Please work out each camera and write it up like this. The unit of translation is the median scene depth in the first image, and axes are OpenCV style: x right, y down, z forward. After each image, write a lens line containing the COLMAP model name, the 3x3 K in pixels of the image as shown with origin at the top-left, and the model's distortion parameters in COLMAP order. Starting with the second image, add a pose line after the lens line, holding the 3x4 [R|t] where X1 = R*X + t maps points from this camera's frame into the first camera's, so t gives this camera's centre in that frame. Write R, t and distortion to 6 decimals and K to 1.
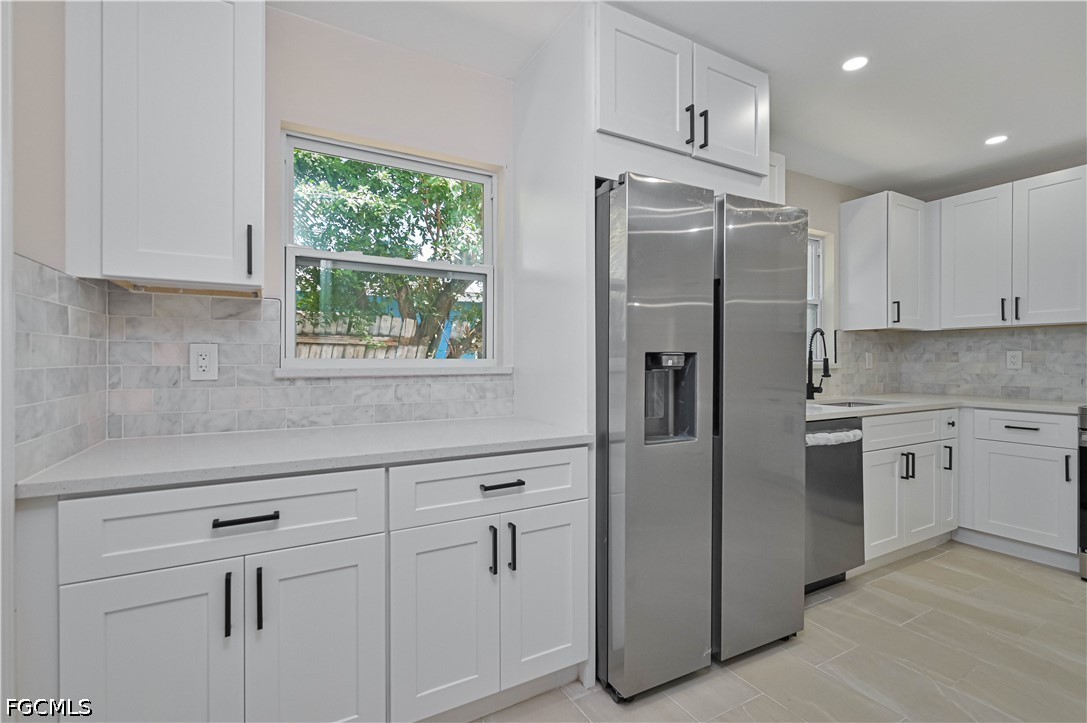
lens RADIAL K [[515.4, 0, 570.8], [0, 515.4, 362.1], [0, 0, 1]] dist [0.036326, 0.000236]
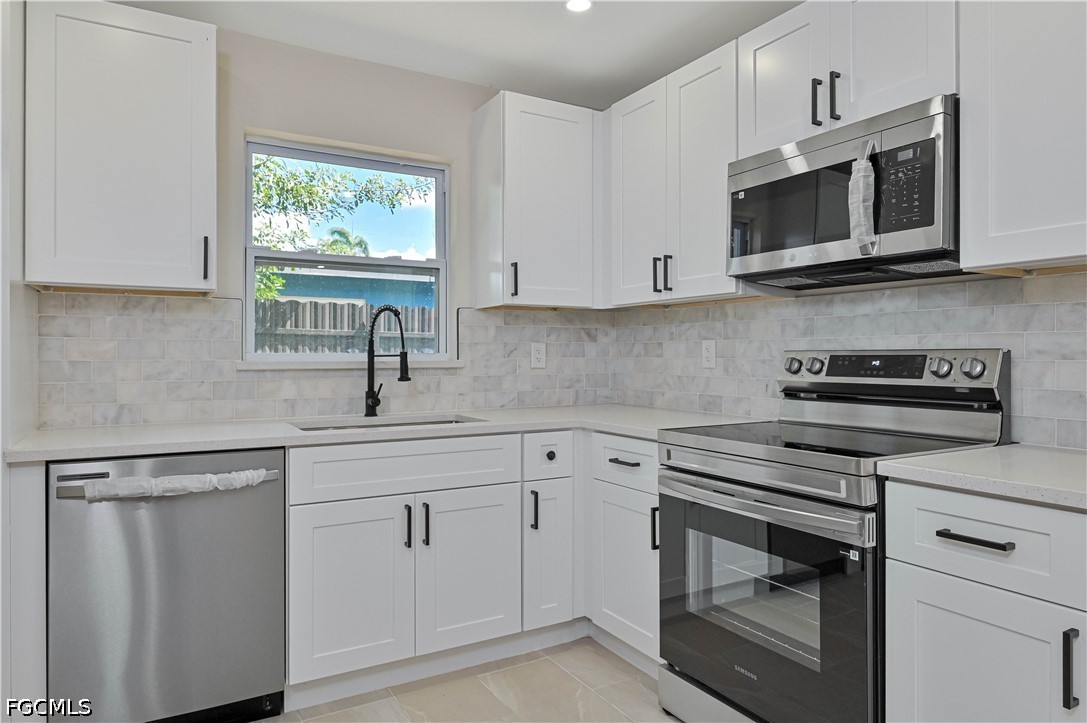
lens RADIAL K [[685.8, 0, 559.8], [0, 685.8, 353.9], [0, 0, 1]] dist [-0.002980, -0.003270]
pose [[0.999855, -0.001453, -0.016990, 0.704176], [0.001378, 0.999989, -0.004420, -0.000793], [0.016996, 0.004396, 0.999846, 0.165478]]
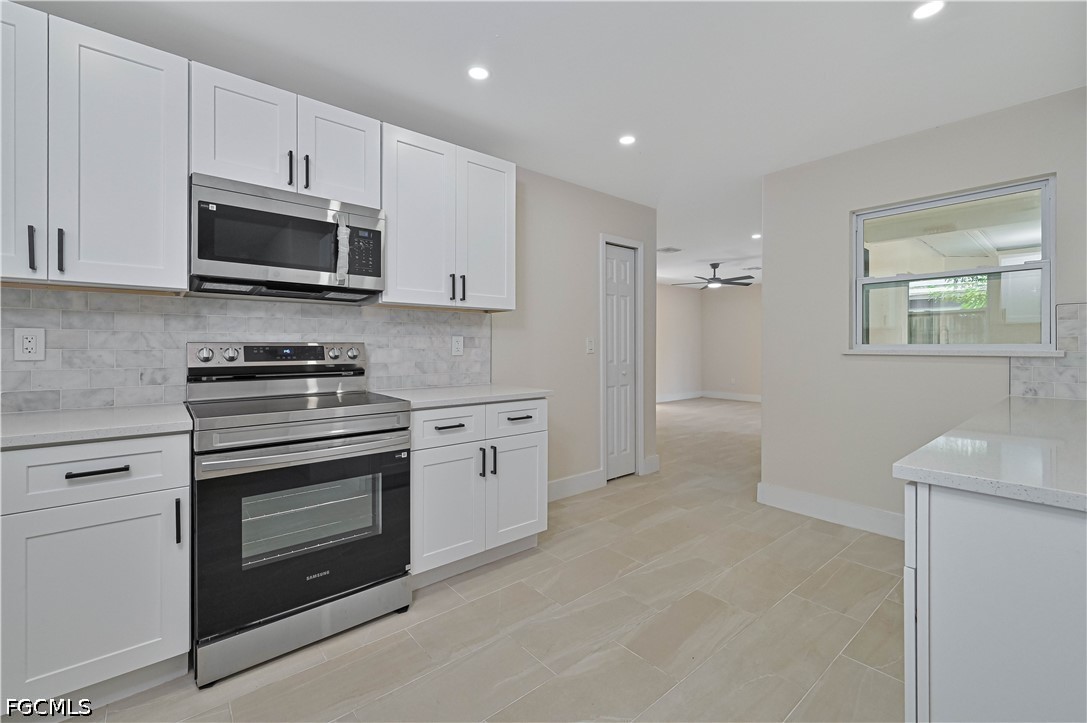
lens RADIAL K [[455.2, 0, 533.4], [0, 455.2, 345.4], [0, 0, 1]] dist [0.000253, 0.000157]
pose [[-0.134969, 0.000486, 0.990850, 0.301156], [0.001283, 0.999999, -0.000315, -0.002251], [-0.990849, 0.001229, -0.134970, 0.561838]]
